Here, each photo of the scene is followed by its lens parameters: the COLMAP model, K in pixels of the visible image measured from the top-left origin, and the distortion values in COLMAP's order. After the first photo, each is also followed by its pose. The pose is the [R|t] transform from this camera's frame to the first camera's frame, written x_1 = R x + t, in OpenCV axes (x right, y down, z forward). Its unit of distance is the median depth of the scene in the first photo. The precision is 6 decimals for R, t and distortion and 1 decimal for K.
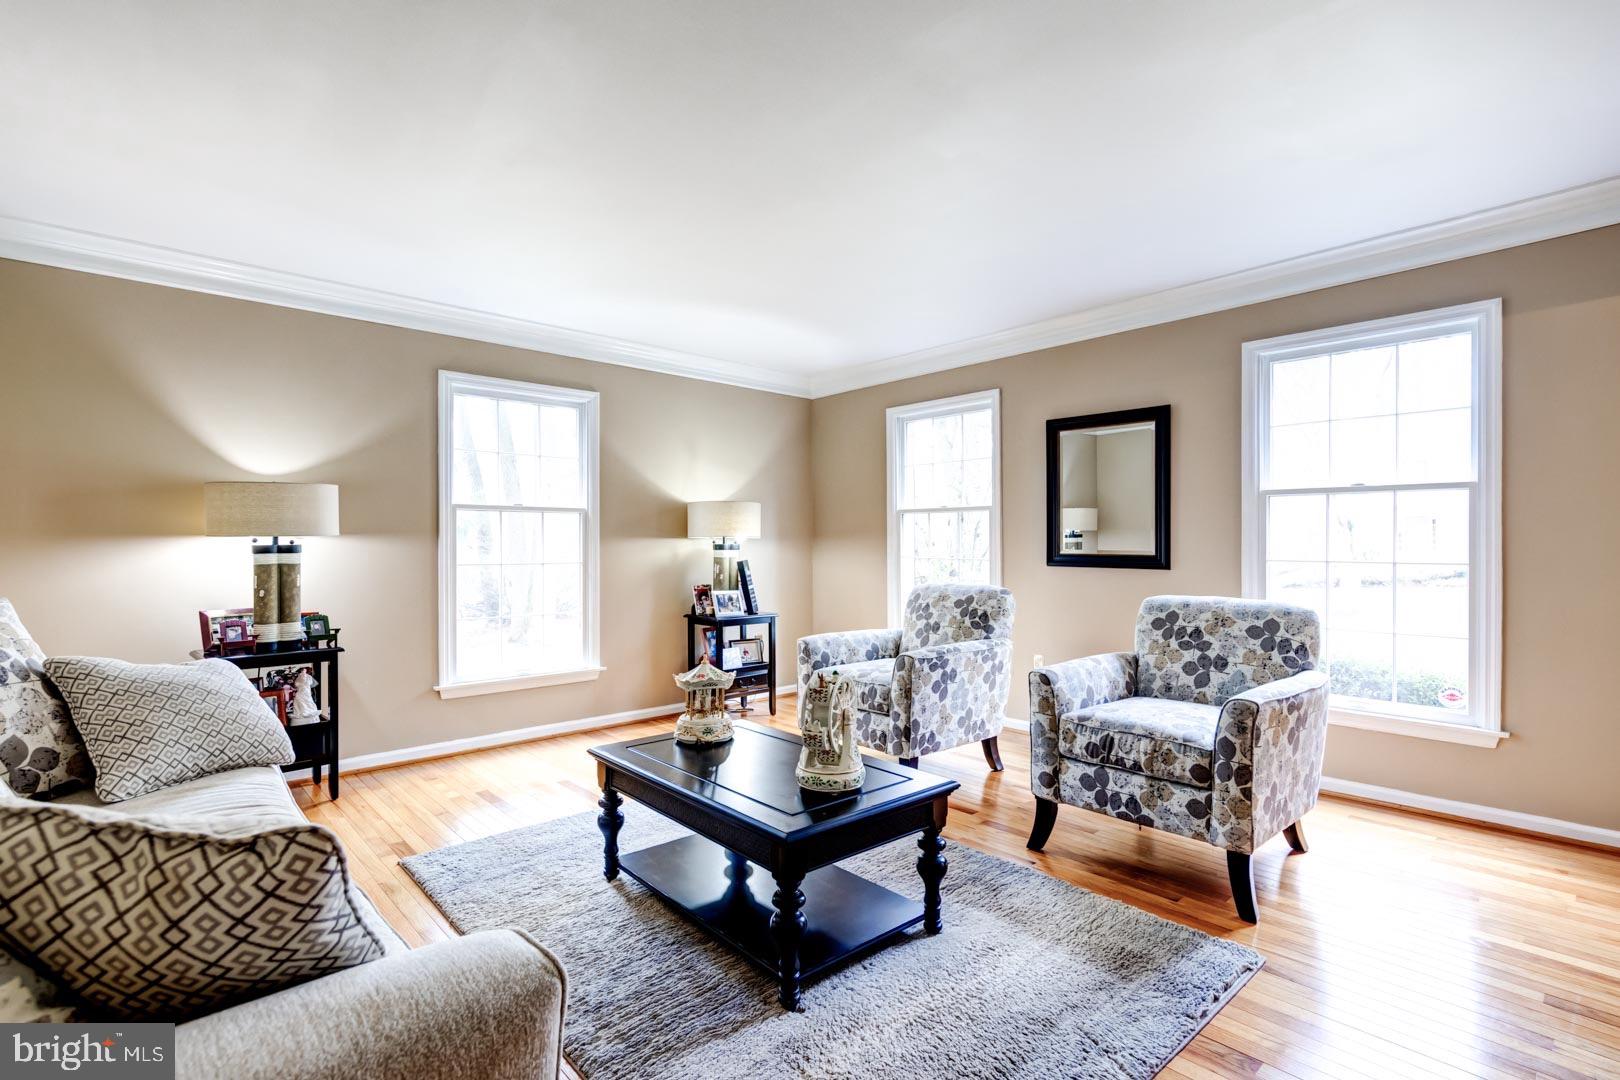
lens RADIAL K [[748.7, 0, 802.7], [0, 748.7, 545.8], [0, 0, 1]] dist [-0.002954, 0.000518]
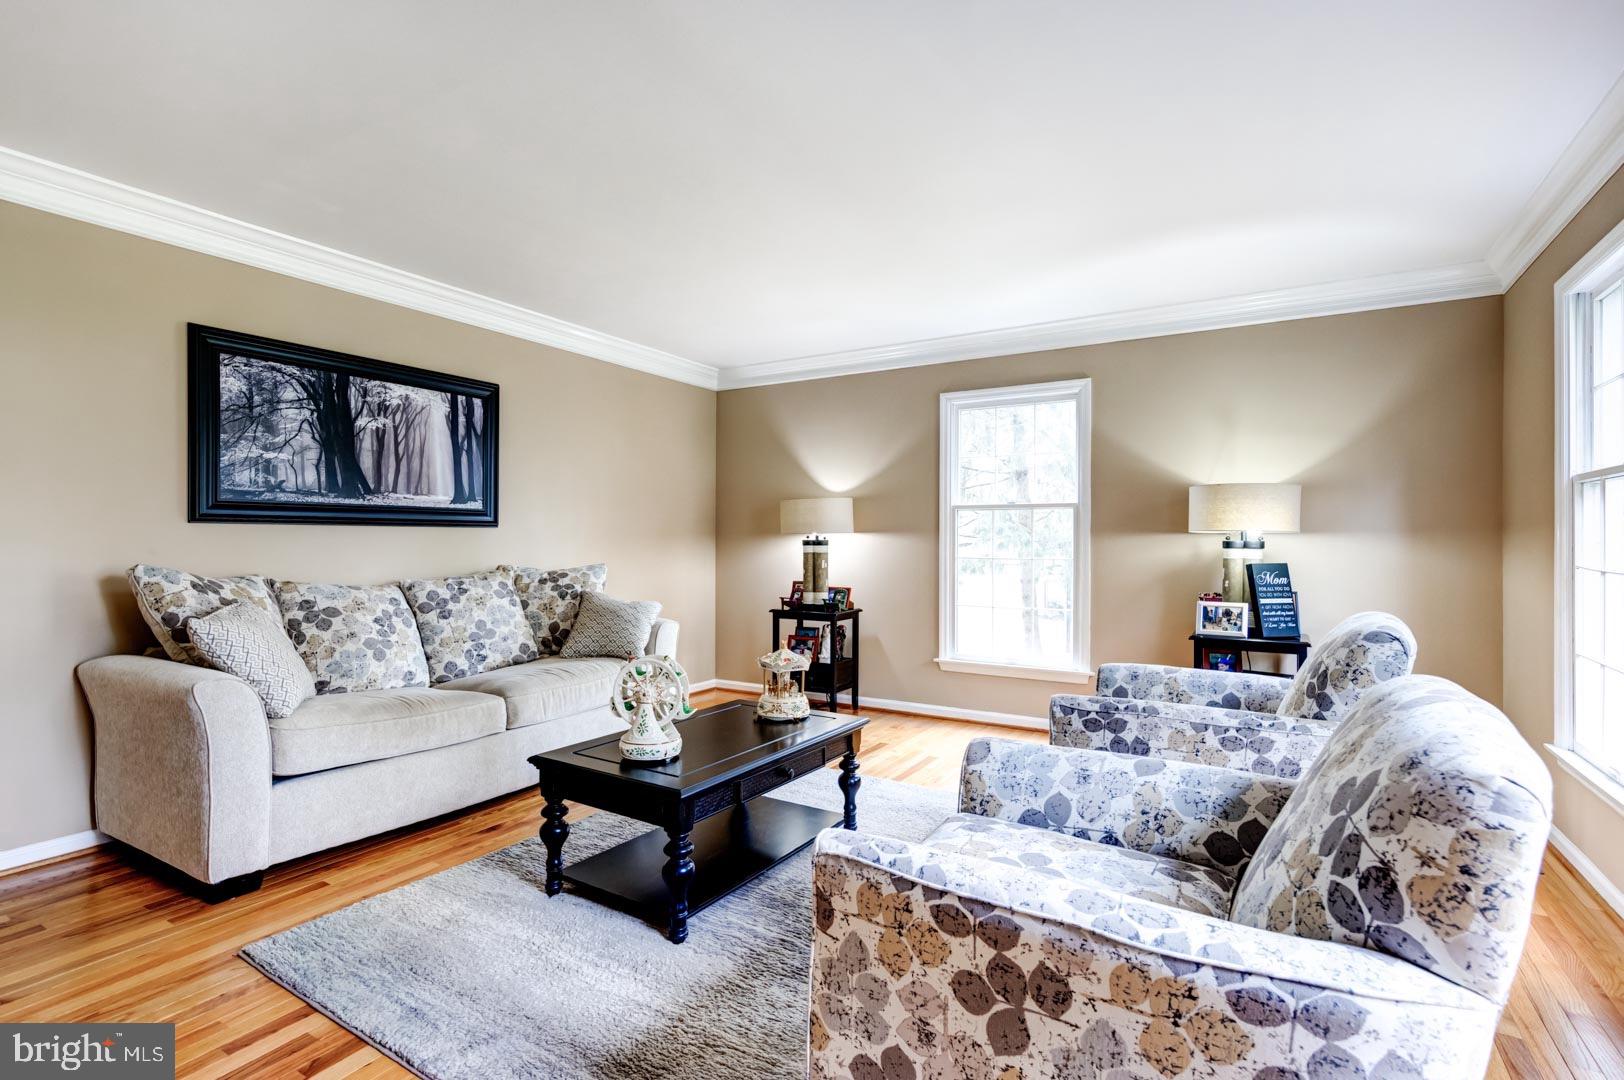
lens RADIAL K [[750.6, 0, 806.5], [0, 750.6, 536.4], [0, 0, 1]] dist [-0.002954, 0.000518]
pose [[0.287616, -0.001575, -0.957745, 0.603576], [-0.004216, 0.999987, -0.002911, -0.003049], [0.957737, 0.004875, 0.287605, 0.454150]]
